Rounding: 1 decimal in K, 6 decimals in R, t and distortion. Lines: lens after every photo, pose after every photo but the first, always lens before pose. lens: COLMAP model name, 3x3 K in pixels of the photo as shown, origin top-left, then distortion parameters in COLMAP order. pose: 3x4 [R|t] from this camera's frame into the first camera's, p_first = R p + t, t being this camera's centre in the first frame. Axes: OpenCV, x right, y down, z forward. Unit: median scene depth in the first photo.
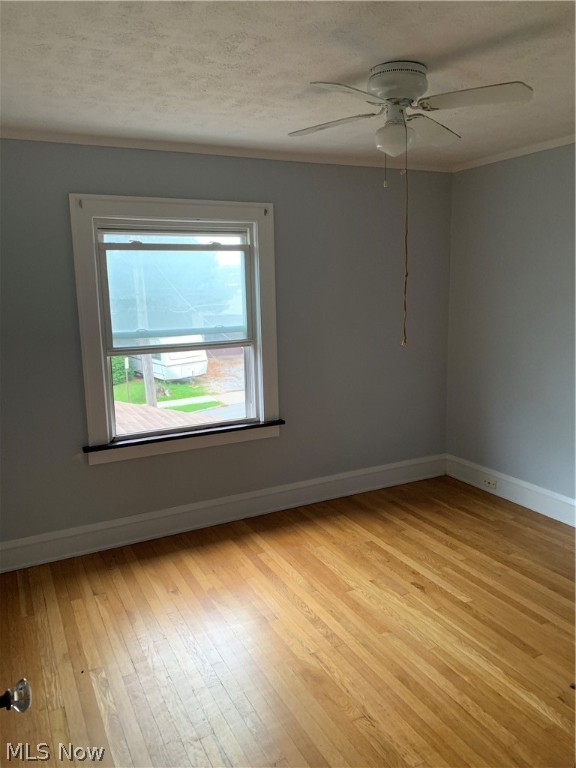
lens RADIAL K [[586.0, 0, 286.6], [0, 586.0, 384.9], [0, 0, 1]] dist [0.048194, -0.010717]
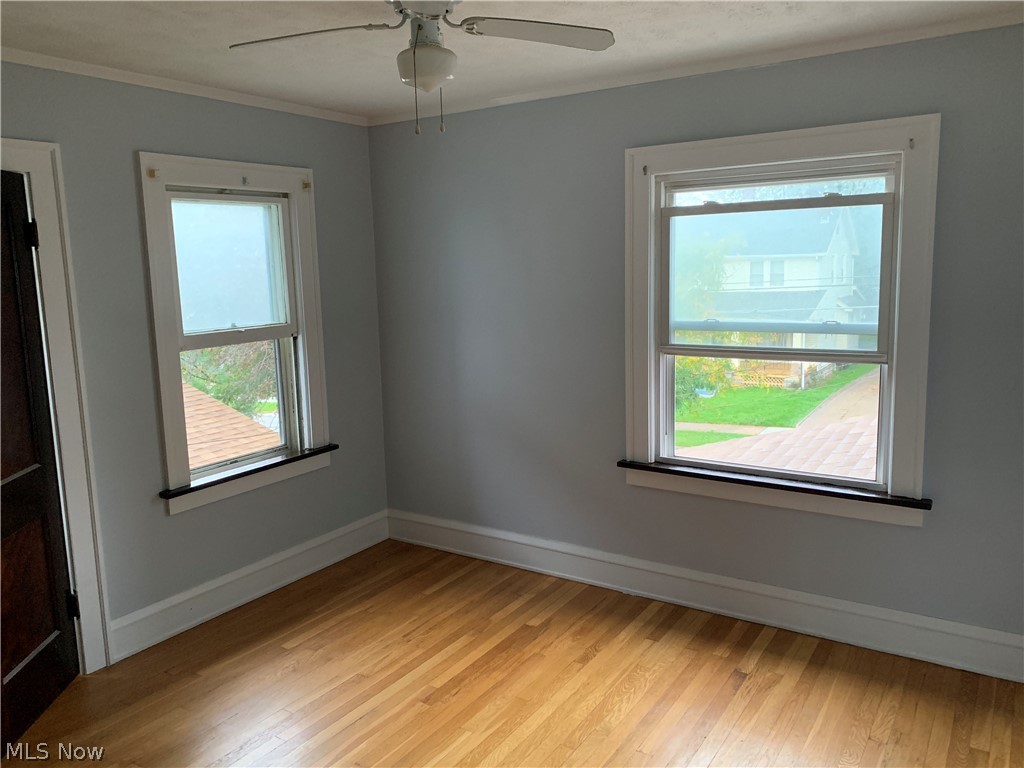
lens RADIAL K [[781.4, 0, 510.3], [0, 781.4, 379.8], [0, 0, 1]] dist [0.048194, -0.010717]
pose [[0.491330, 0.137264, -0.860089, 0.460079], [-0.141544, 0.986960, 0.076655, -0.060008], [0.859396, 0.084077, 0.504351, 0.292537]]
